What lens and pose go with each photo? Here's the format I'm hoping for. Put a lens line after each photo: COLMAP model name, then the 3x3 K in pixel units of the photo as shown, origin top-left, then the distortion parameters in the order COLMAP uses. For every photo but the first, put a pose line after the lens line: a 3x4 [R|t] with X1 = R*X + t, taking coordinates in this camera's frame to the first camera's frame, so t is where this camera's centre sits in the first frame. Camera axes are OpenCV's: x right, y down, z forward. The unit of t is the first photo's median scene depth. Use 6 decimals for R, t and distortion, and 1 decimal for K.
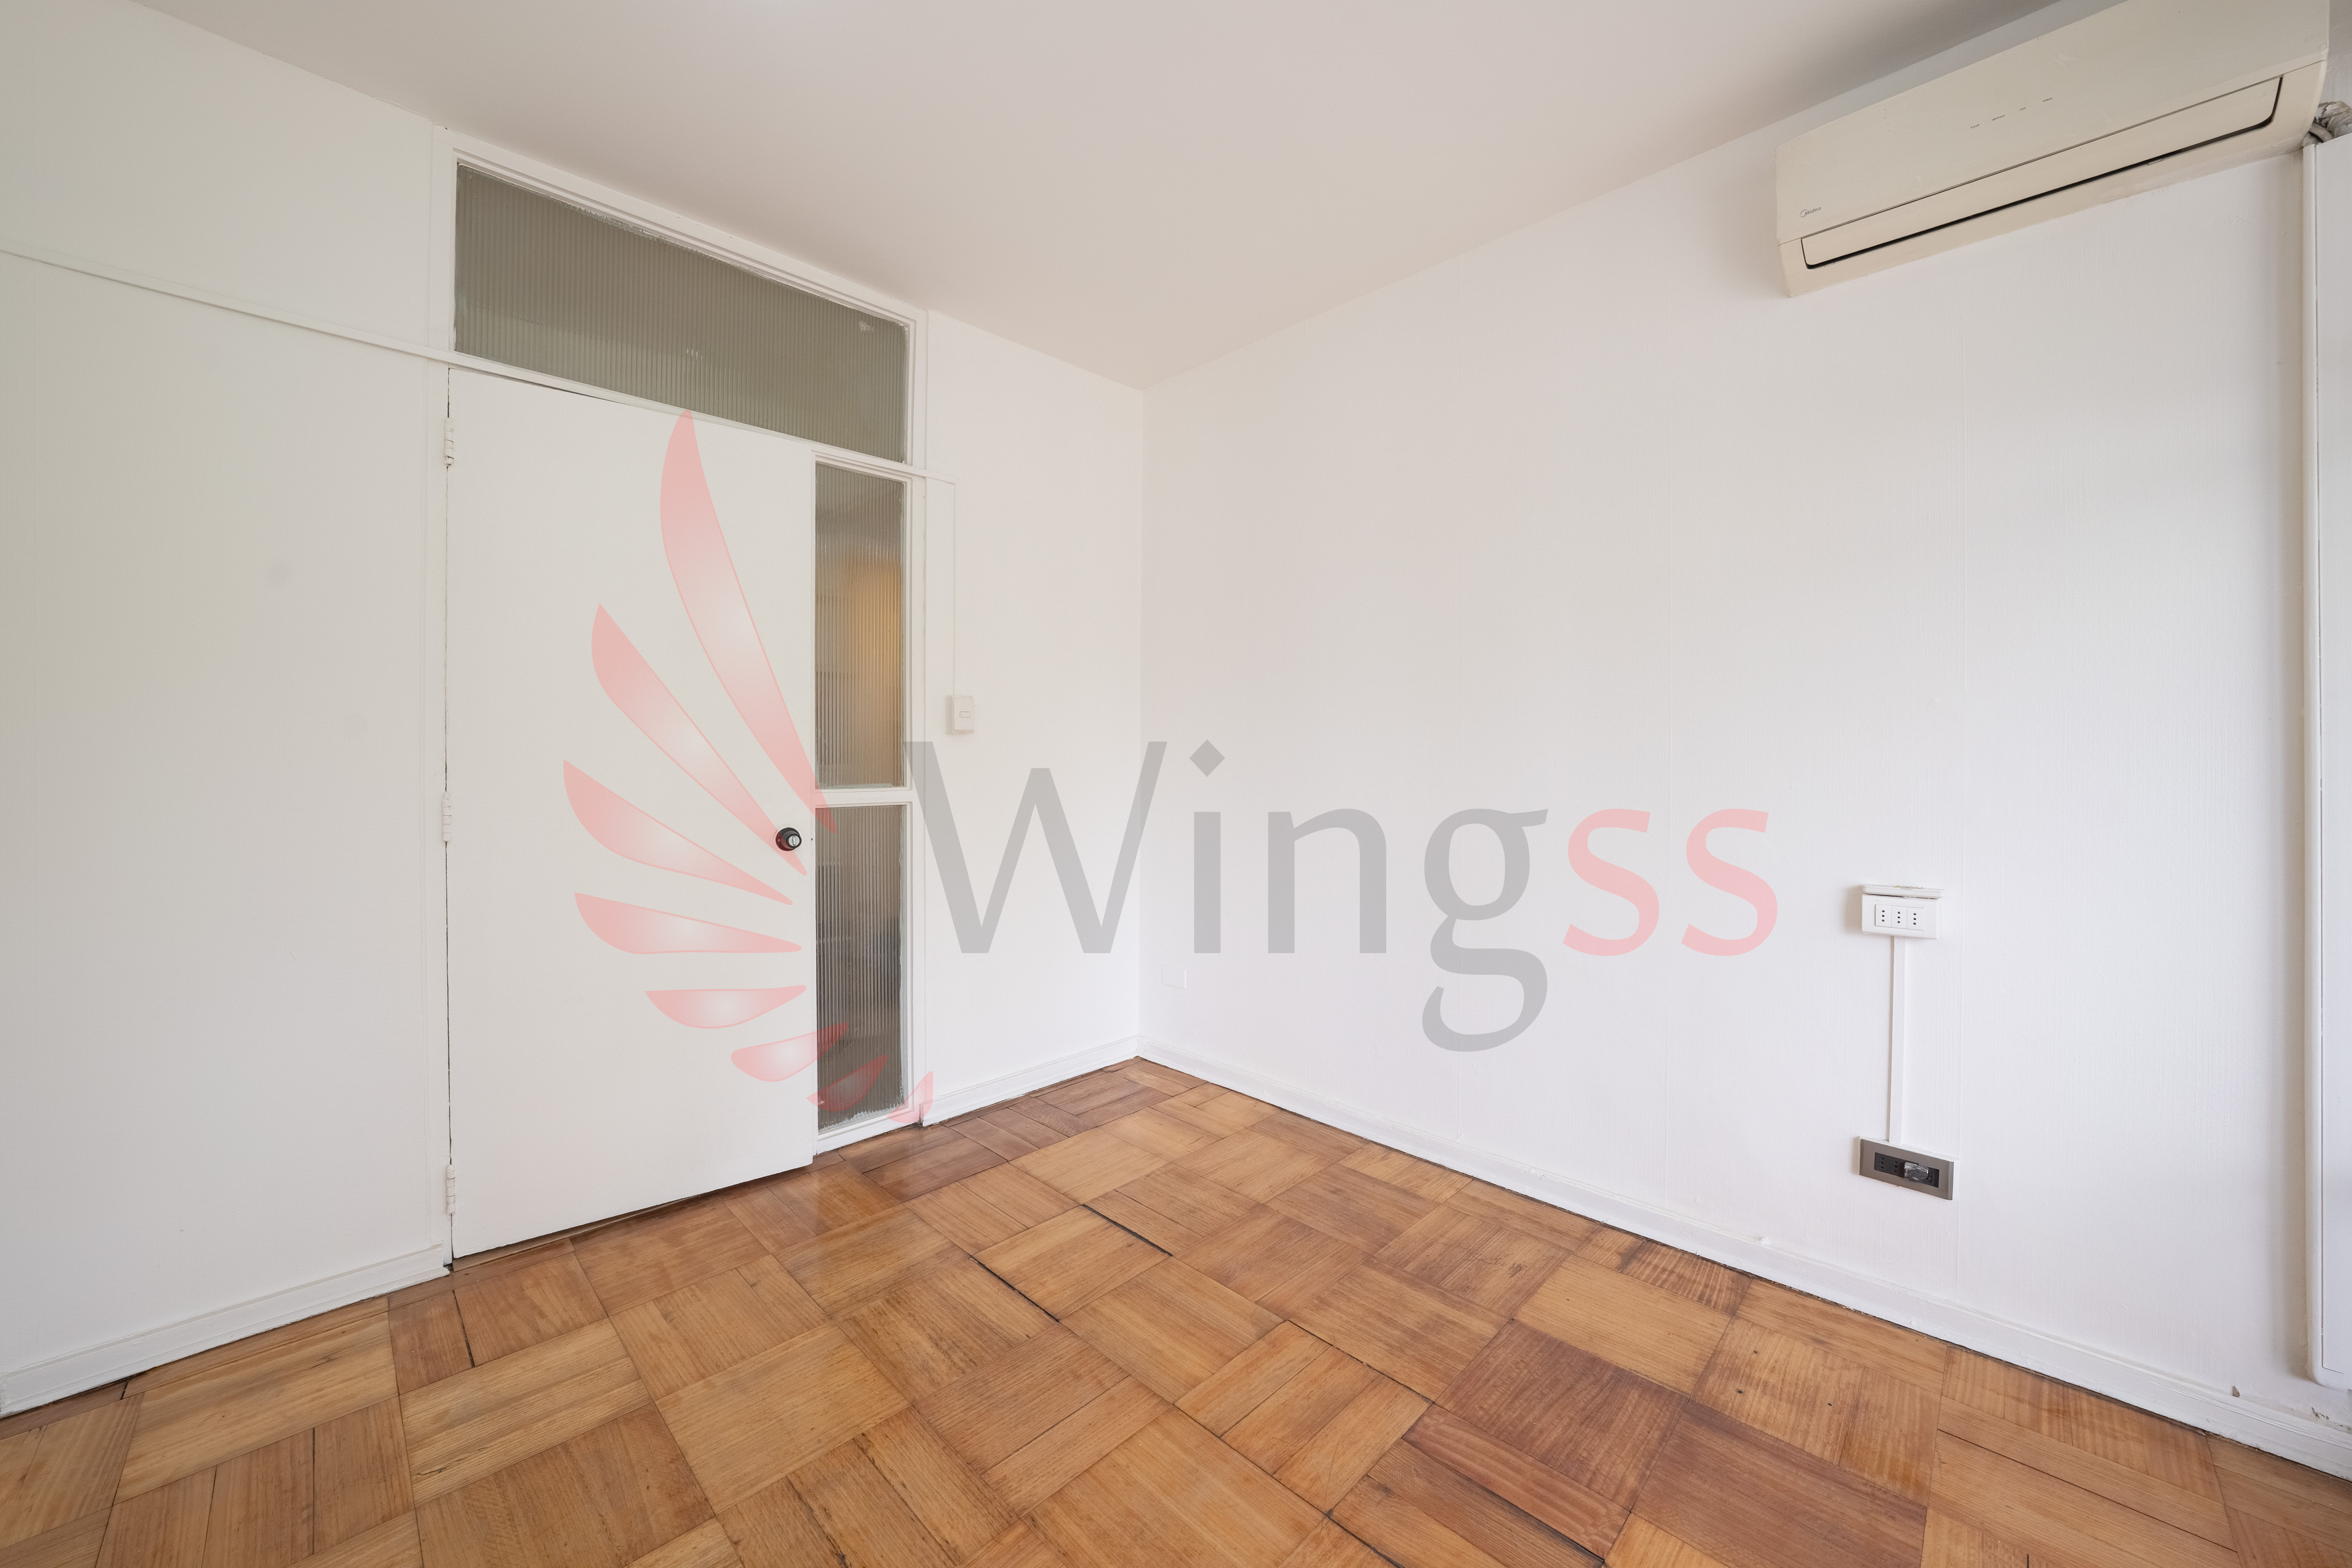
lens RADIAL K [[851.9, 0, 1161.2], [0, 851.9, 744.1], [0, 0, 1]] dist [-0.016992, 0.002040]
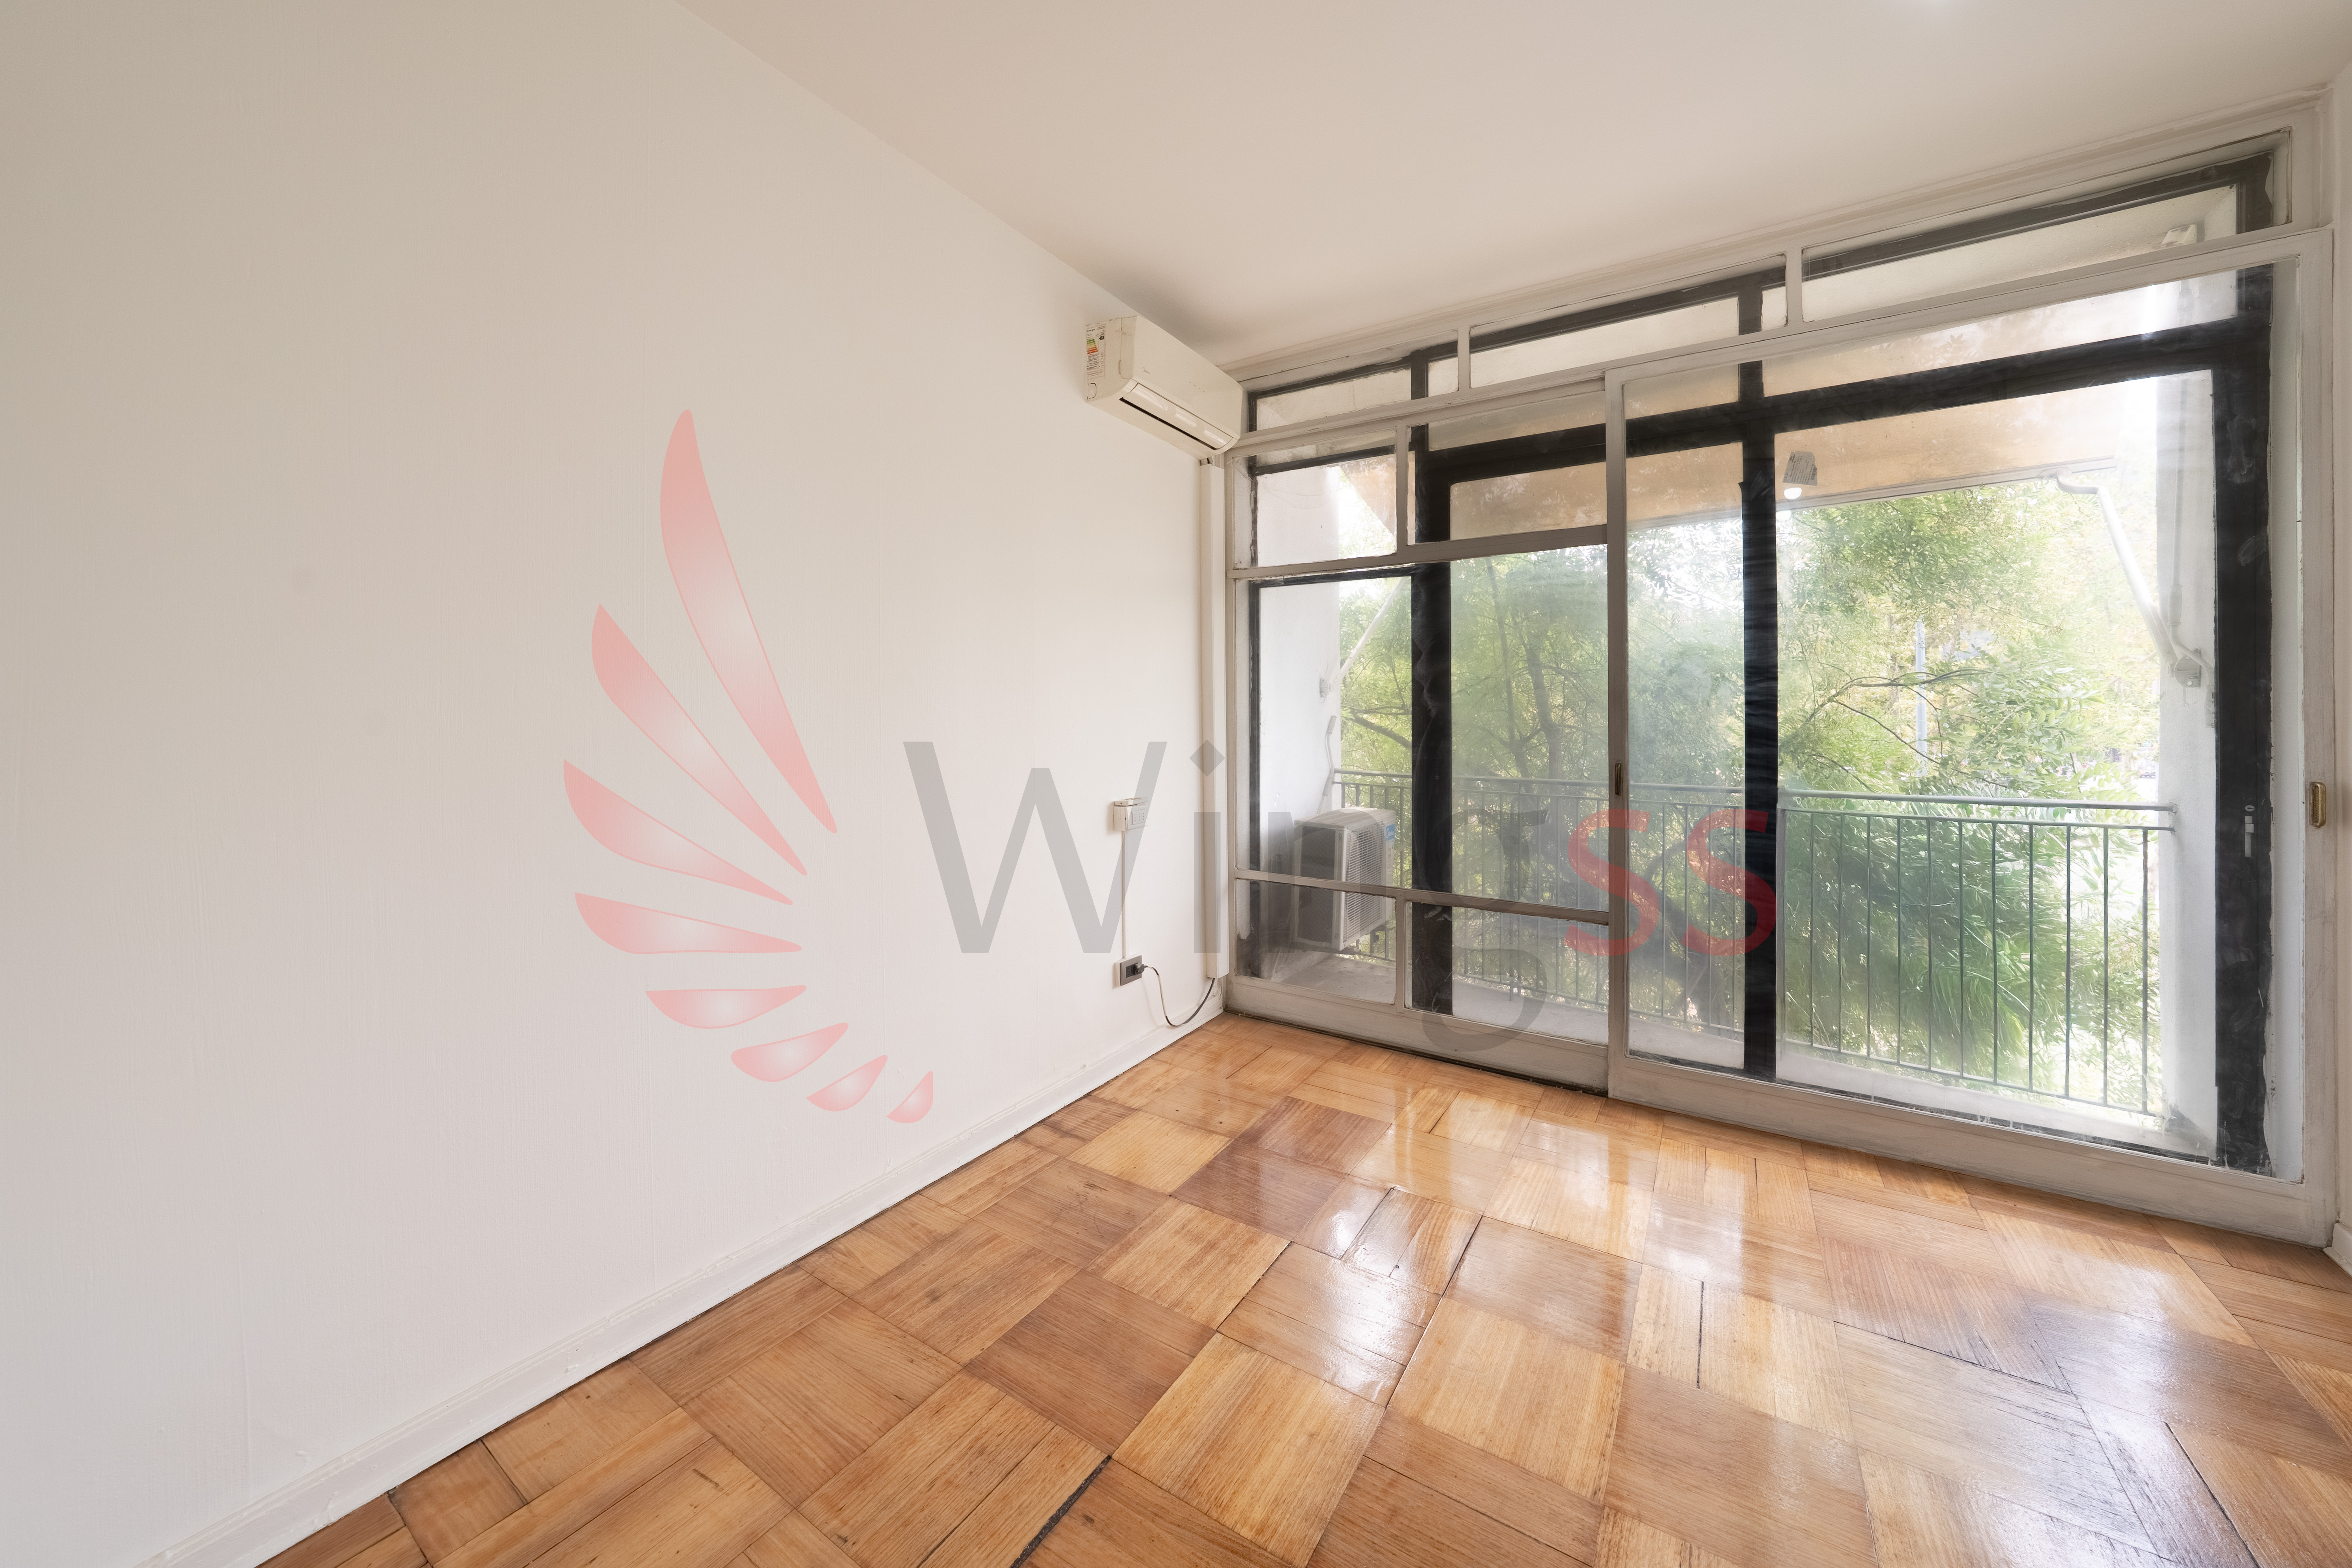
lens RADIAL K [[851.8, 0, 1150.7], [0, 851.8, 699.1], [0, 0, 1]] dist [-0.016992, 0.002040]
pose [[-0.171844, 0.013621, 0.985030, -0.678825], [-0.008165, 0.999850, -0.015250, -0.000831], [-0.985090, -0.010663, -0.171707, 1.096460]]
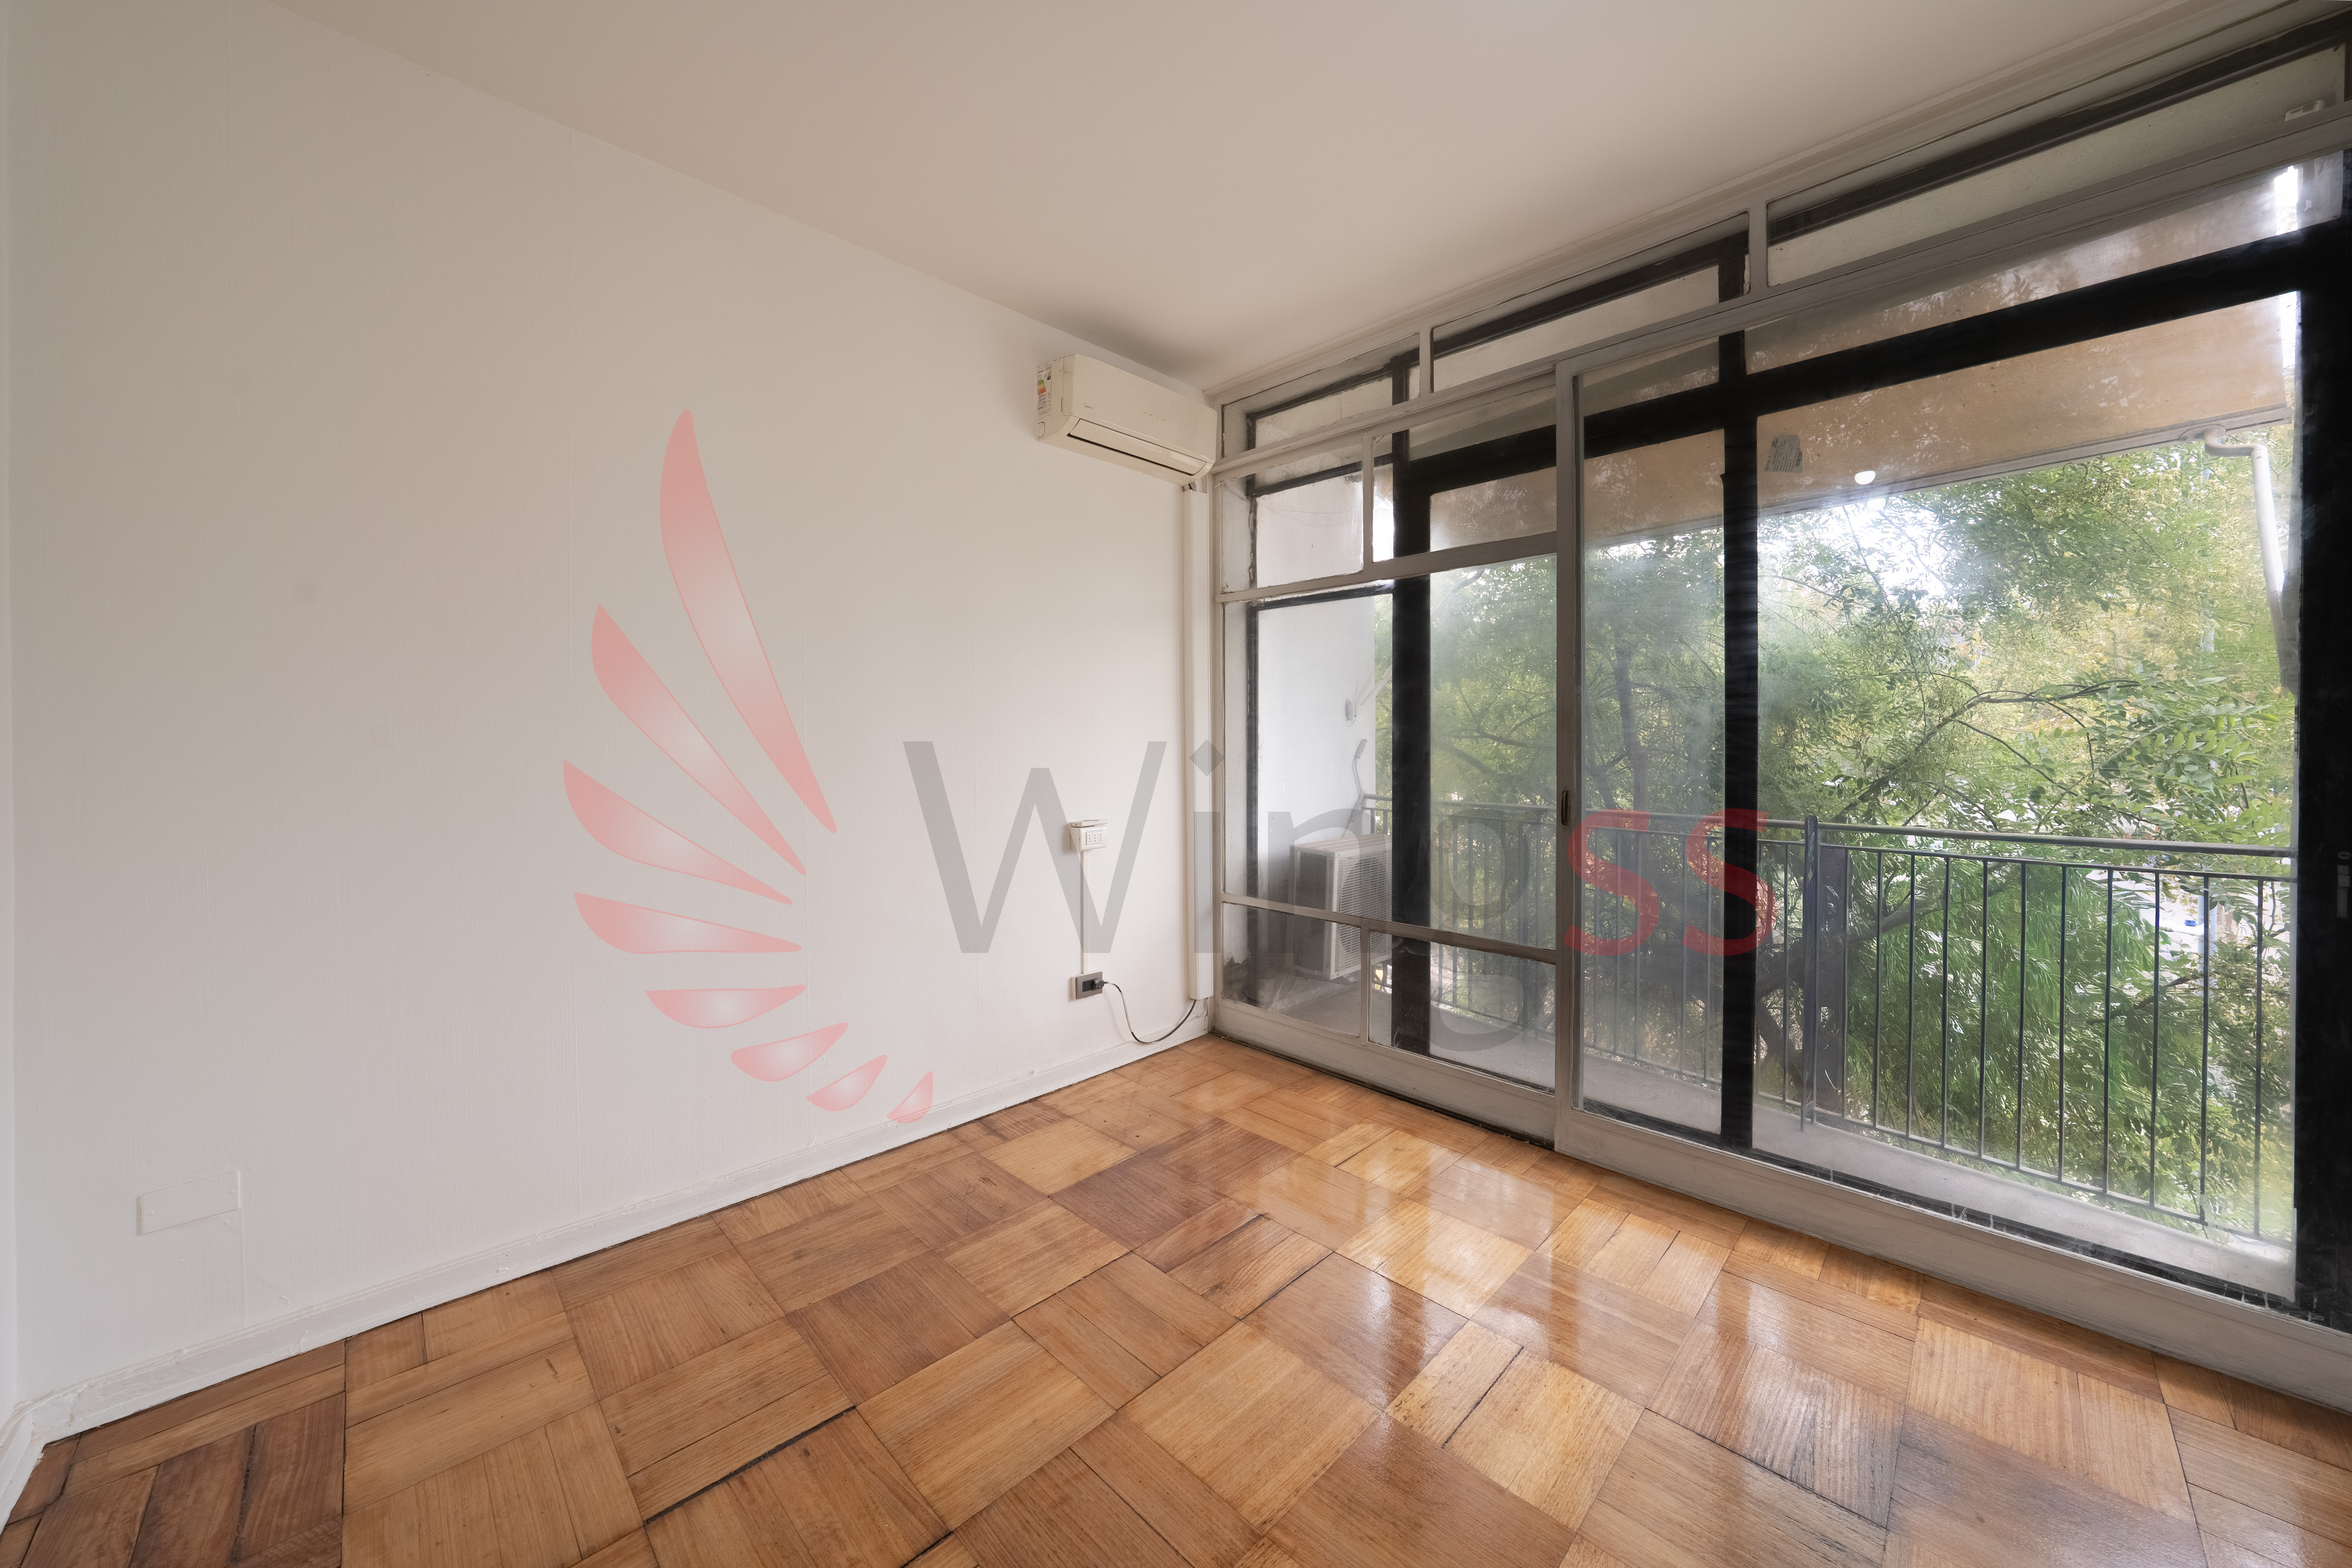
lens RADIAL K [[851.8, 0, 1145.5], [0, 851.8, 734.1], [0, 0, 1]] dist [-0.016992, 0.002040]
pose [[0.046519, 0.001533, 0.998916, -0.741967], [-0.003047, 0.999994, -0.001393, -0.004373], [-0.998913, -0.002978, 0.046524, 0.706716]]
